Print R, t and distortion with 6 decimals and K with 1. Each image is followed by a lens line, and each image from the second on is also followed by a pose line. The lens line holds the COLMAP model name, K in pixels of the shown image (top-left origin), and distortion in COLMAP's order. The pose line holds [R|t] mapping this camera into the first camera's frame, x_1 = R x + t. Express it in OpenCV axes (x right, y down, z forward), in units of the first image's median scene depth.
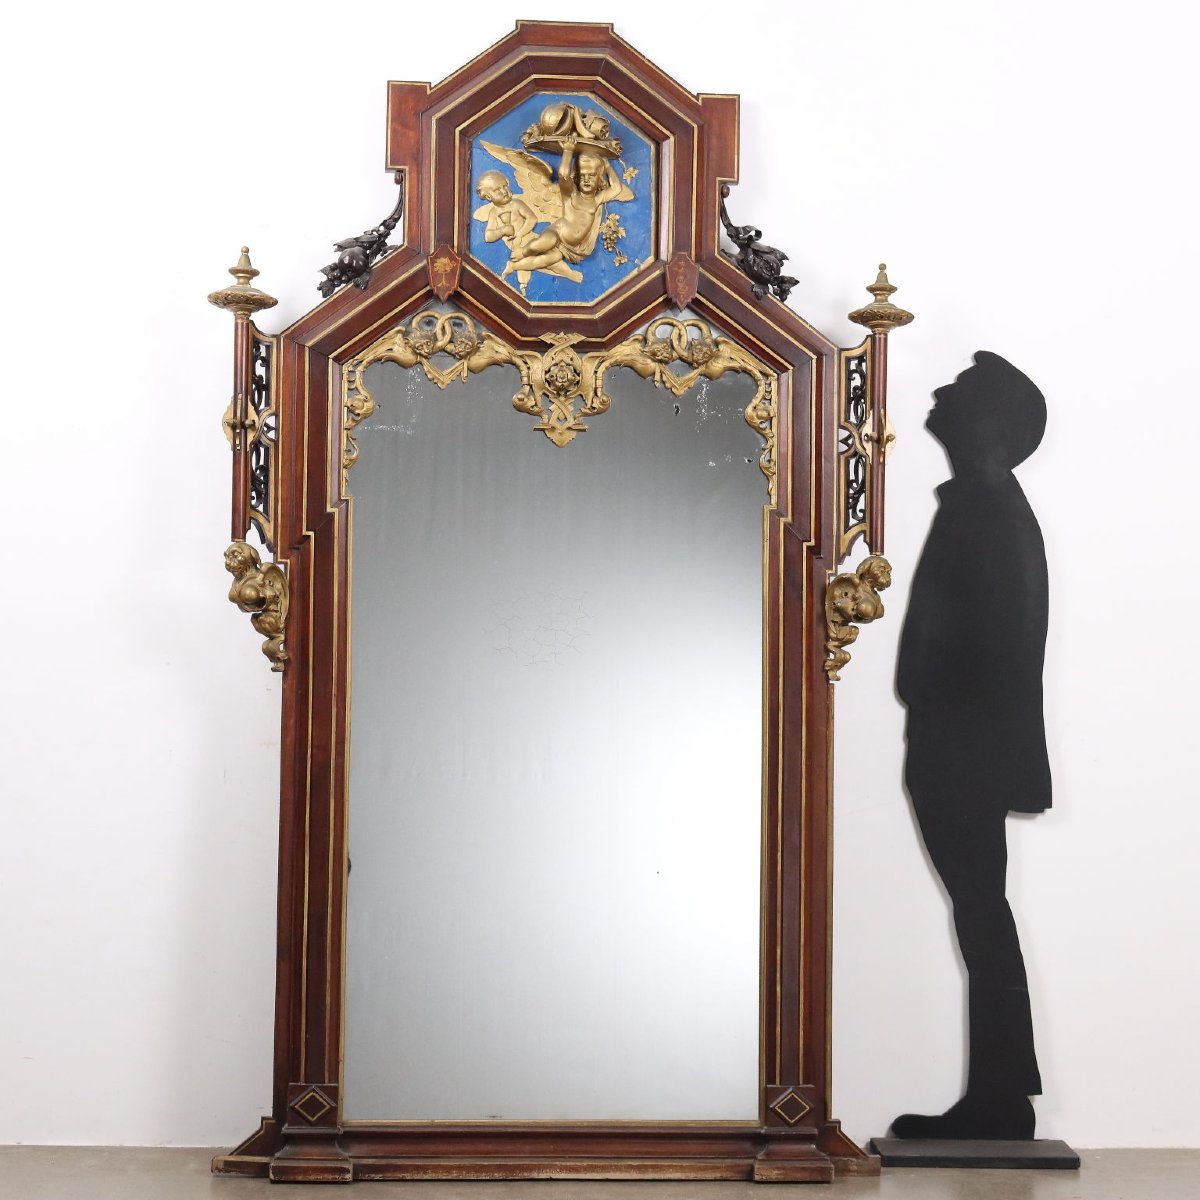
lens RADIAL K [[2571.4, 0, 600.0], [0, 2571.4, 600.0], [0, 0, 1]] dist [-0.025597, 0.124134]
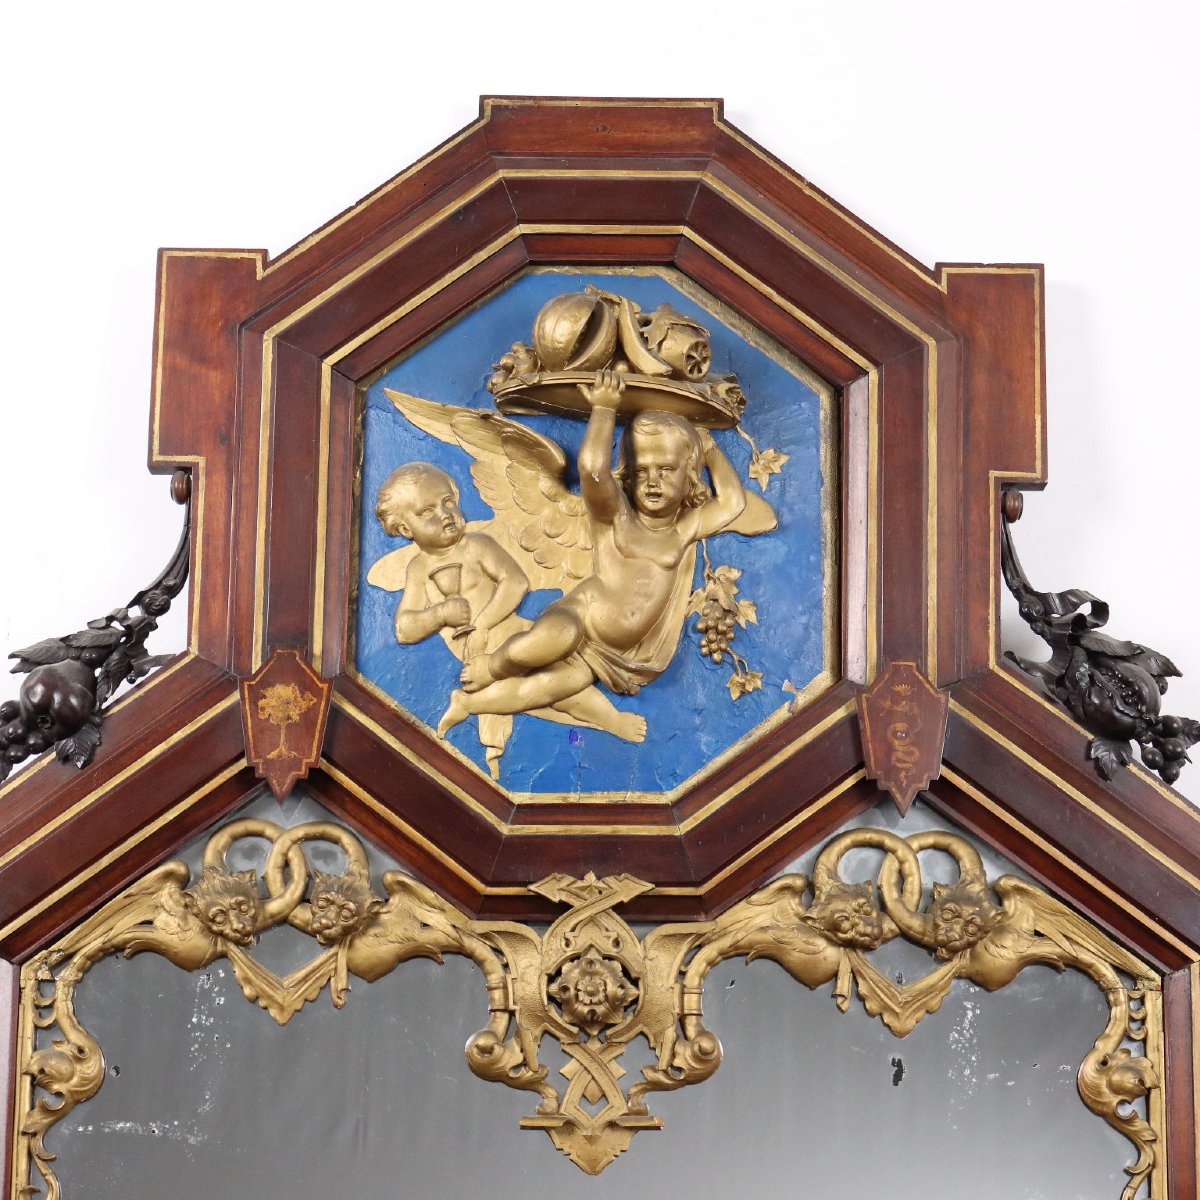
lens RADIAL K [[3407.7, 0, 600.0], [0, 3407.7, 600.0], [0, 0, 1]] dist [0.011524, 0.386281]
pose [[0.996405, -0.017502, -0.082890, 0.029318], [0.004703, 0.988345, -0.152157, -0.066655], [0.084587, 0.151220, 0.984874, 0.490805]]
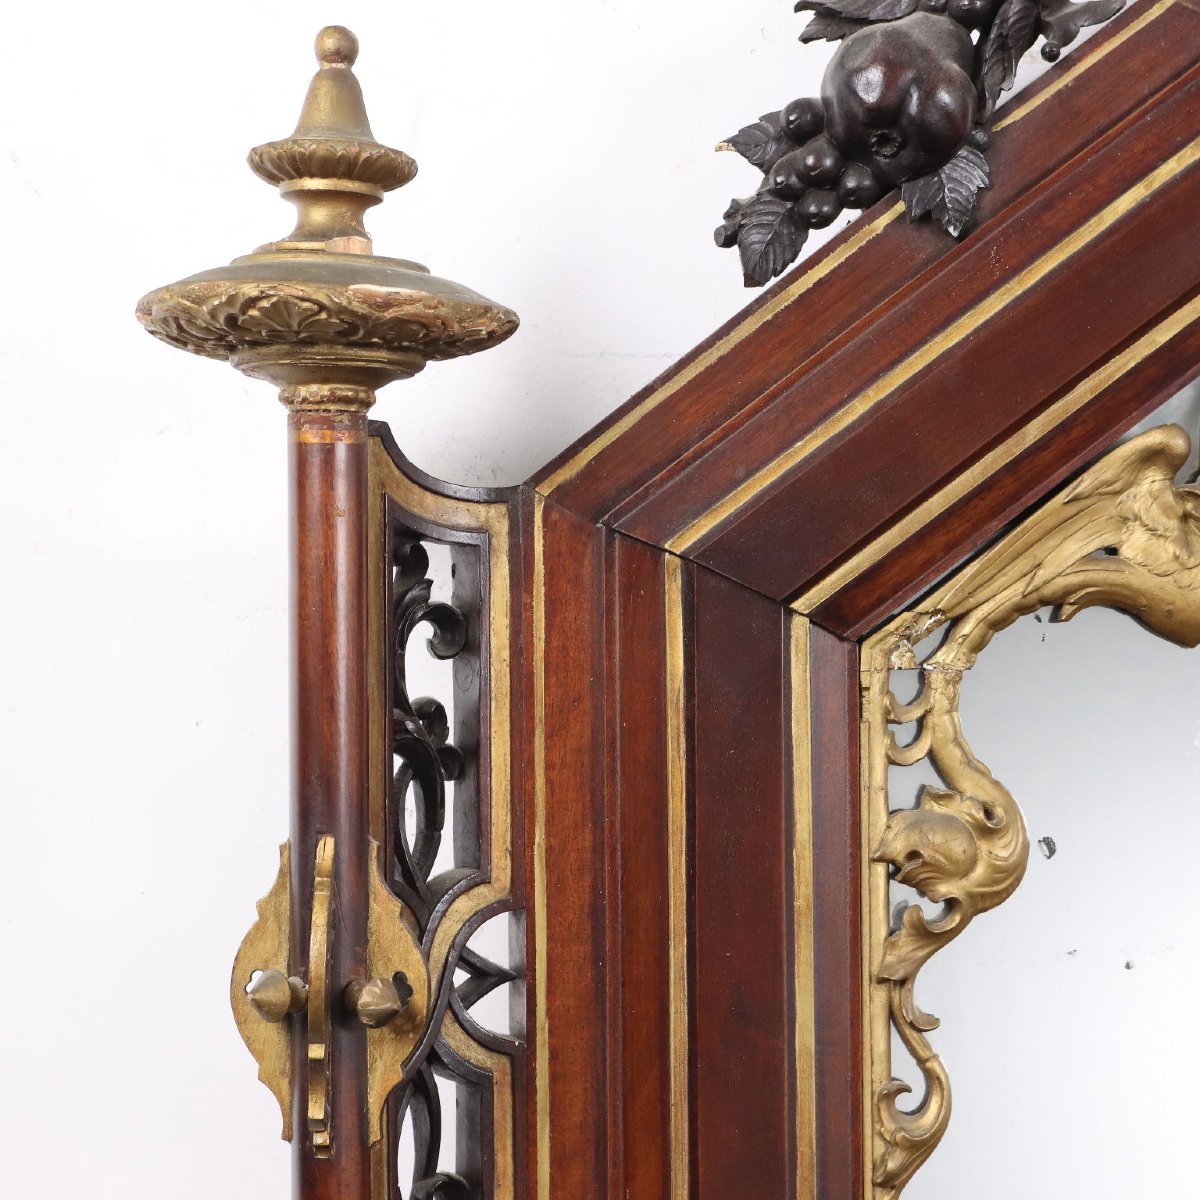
lens RADIAL K [[3178.5, 0, 600.0], [0, 3178.5, 600.0], [0, 0, 1]] dist [-0.028754, -0.130406]
pose [[0.997333, -0.017061, -0.070966, -0.101678], [0.019902, 0.999020, 0.039522, -0.103212], [0.070222, -0.040829, 0.996695, 0.758041]]
